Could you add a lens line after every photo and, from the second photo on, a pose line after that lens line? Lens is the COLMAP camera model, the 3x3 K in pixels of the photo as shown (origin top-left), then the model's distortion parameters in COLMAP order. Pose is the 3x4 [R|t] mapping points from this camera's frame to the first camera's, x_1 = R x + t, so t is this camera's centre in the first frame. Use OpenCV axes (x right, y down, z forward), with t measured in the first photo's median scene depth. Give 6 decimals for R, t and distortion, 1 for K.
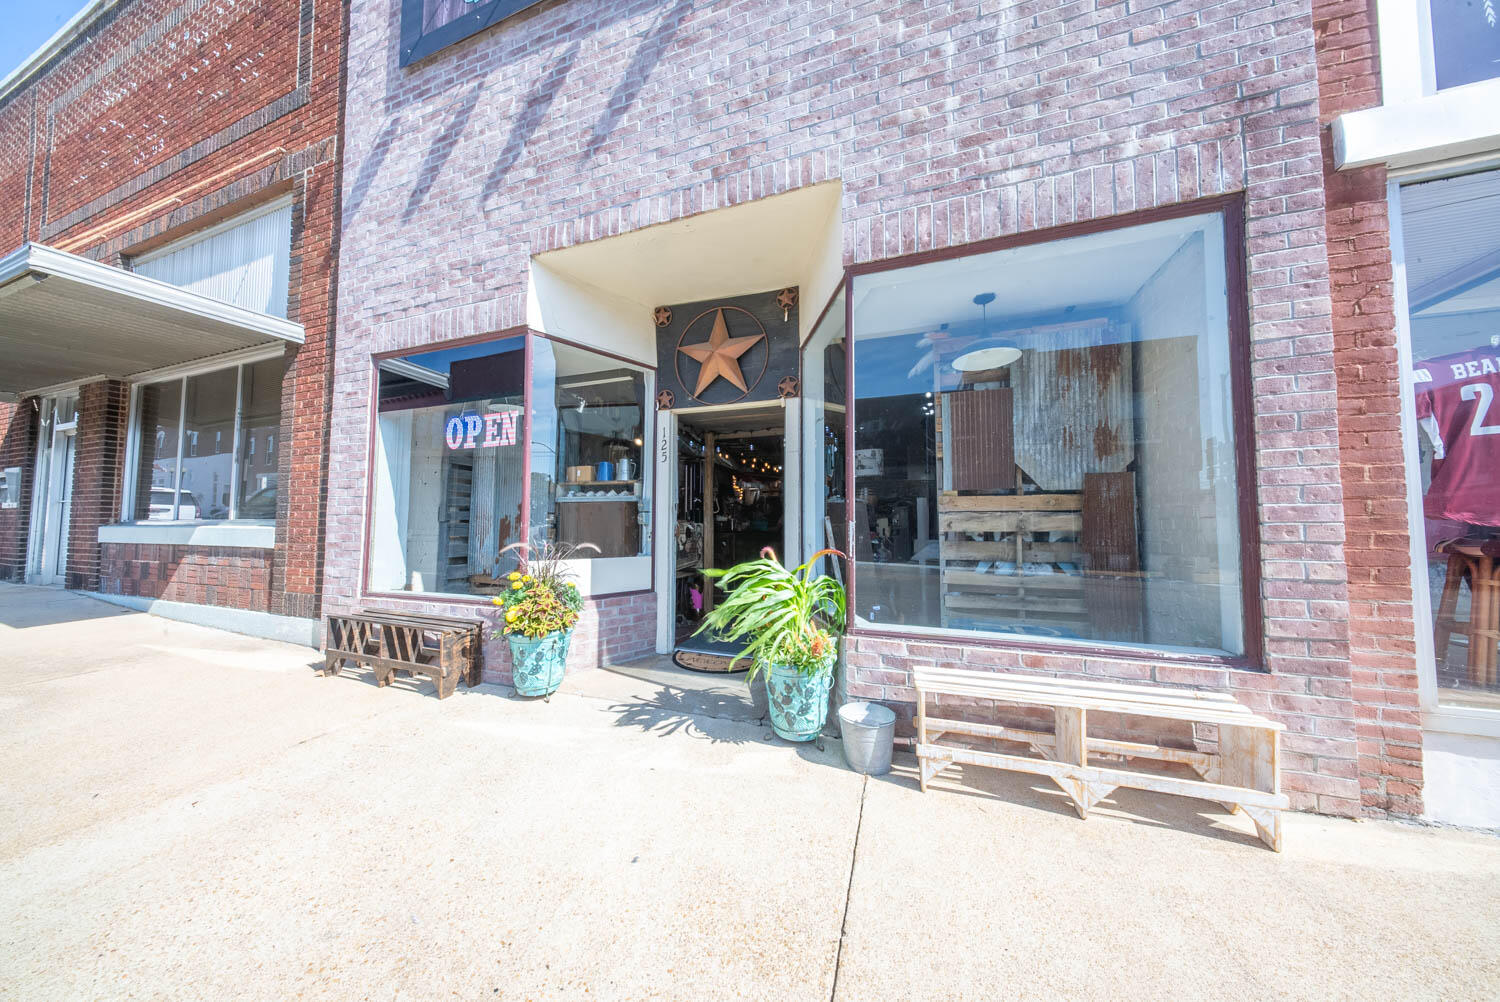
lens RADIAL K [[442.0, 0, 745.8], [0, 442.0, 502.8], [0, 0, 1]] dist [0.004422, -0.001987]
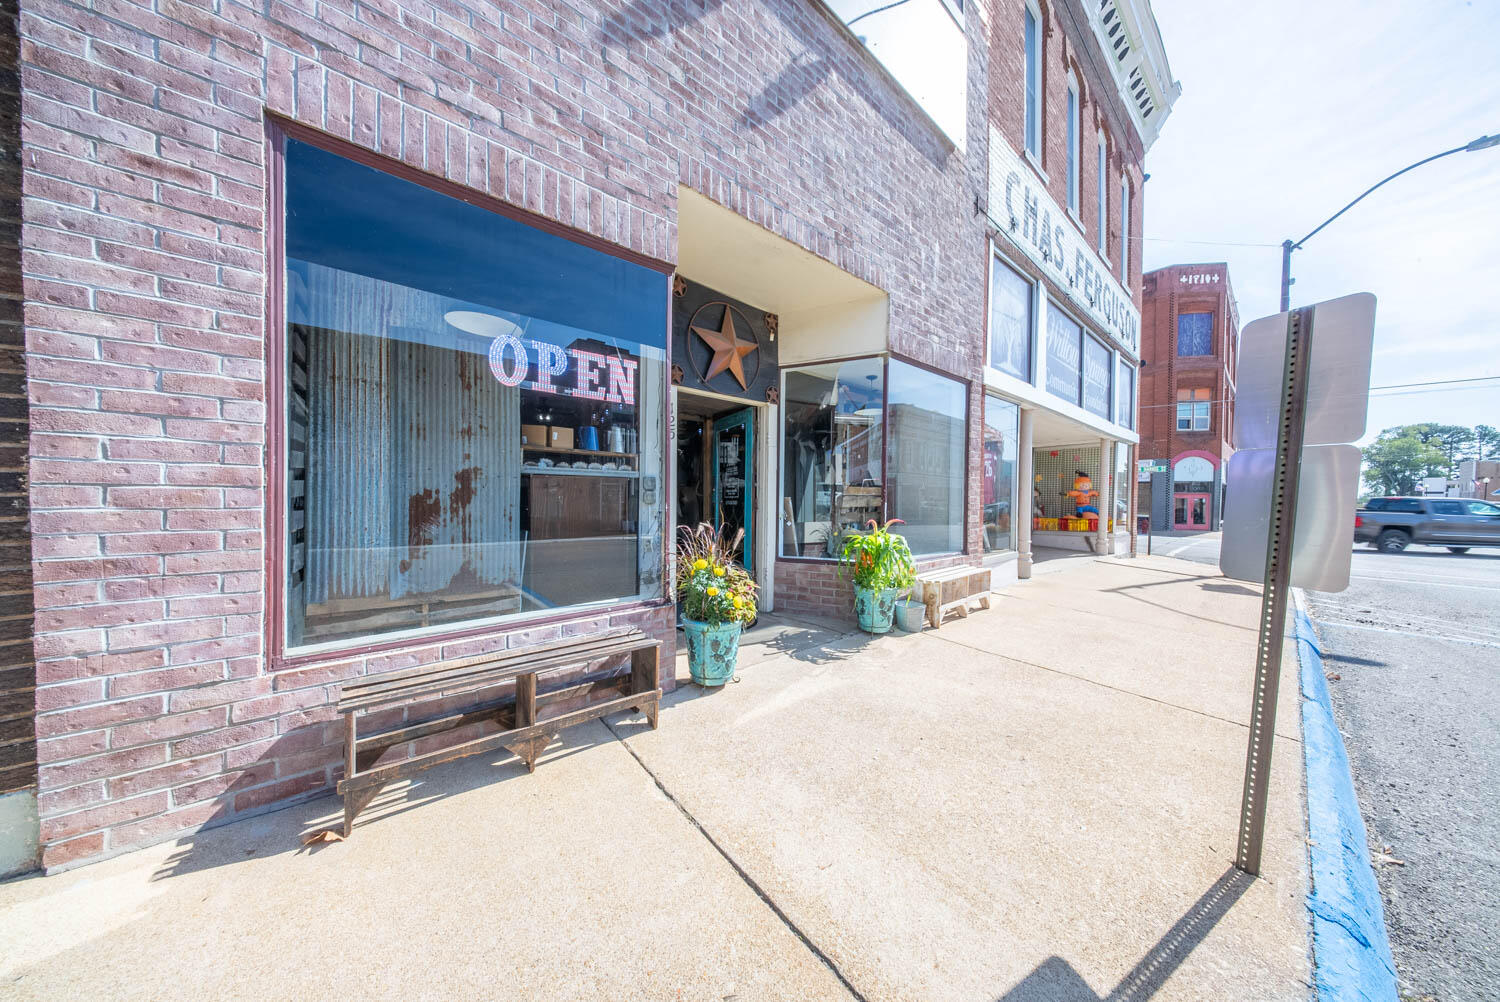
lens RADIAL K [[442.0, 0, 751.2], [0, 442.0, 503.9], [0, 0, 1]] dist [0.004422, -0.001987]
pose [[0.515875, -0.010644, 0.856598, -1.201287], [-0.048375, 0.997965, 0.041534, 0.001543], [-0.855297, -0.062864, 0.514310, 0.447719]]
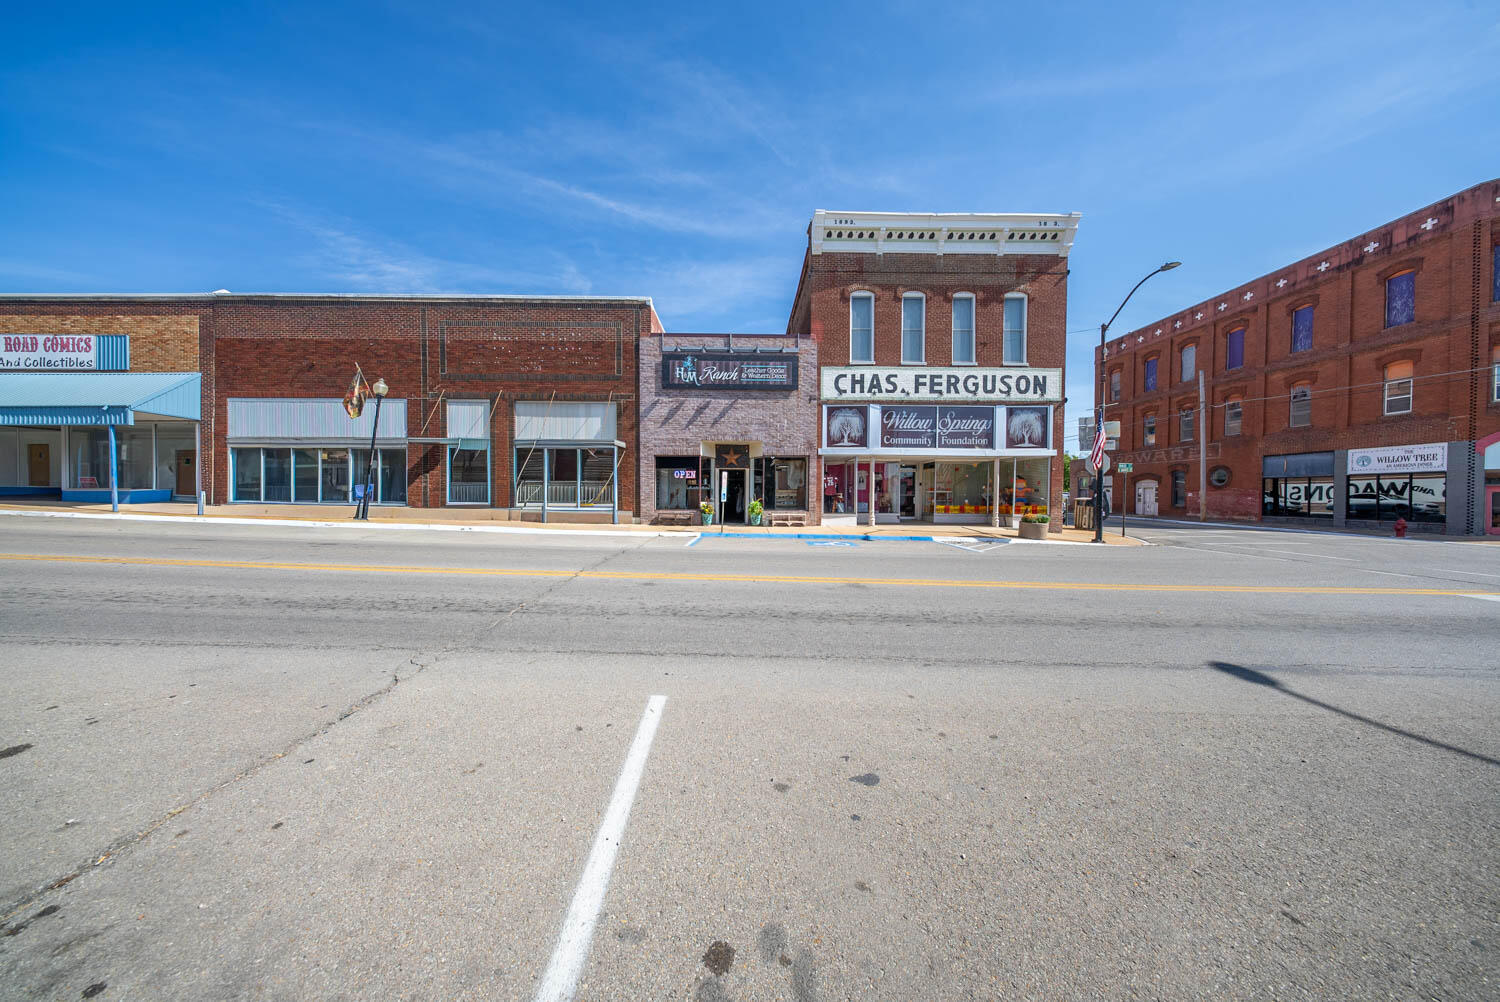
lens RADIAL K [[442.0, 0, 751.5], [0, 442.0, 504.3], [0, 0, 1]] dist [0.004422, -0.001987]
pose [[0.937649, -0.004586, 0.347553, -1.785236], [-0.017629, 0.997998, 0.060731, -0.166570], [-0.347136, -0.063071, 0.935692, -4.122944]]
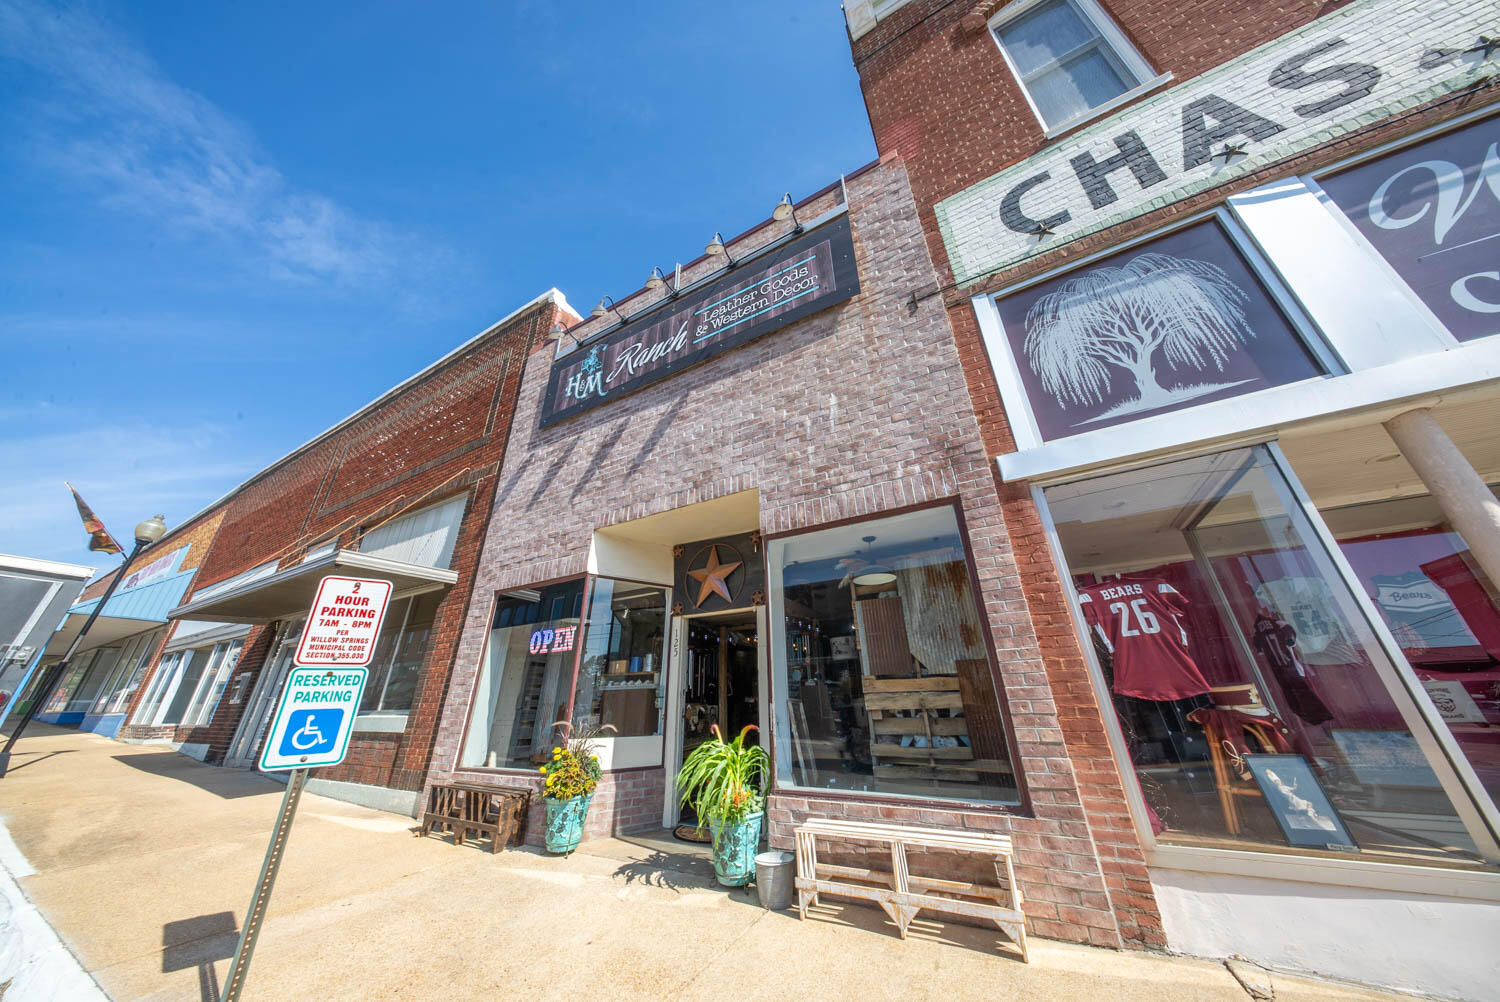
lens RADIAL K [[442.0, 0, 747.3], [0, 442.0, 500.8], [0, 0, 1]] dist [0.004422, -0.001987]
pose [[0.985782, -0.087492, -0.143455, 0.342204], [0.027578, 0.926411, -0.375502, -0.025637], [0.165752, 0.366207, 0.915652, -0.477747]]
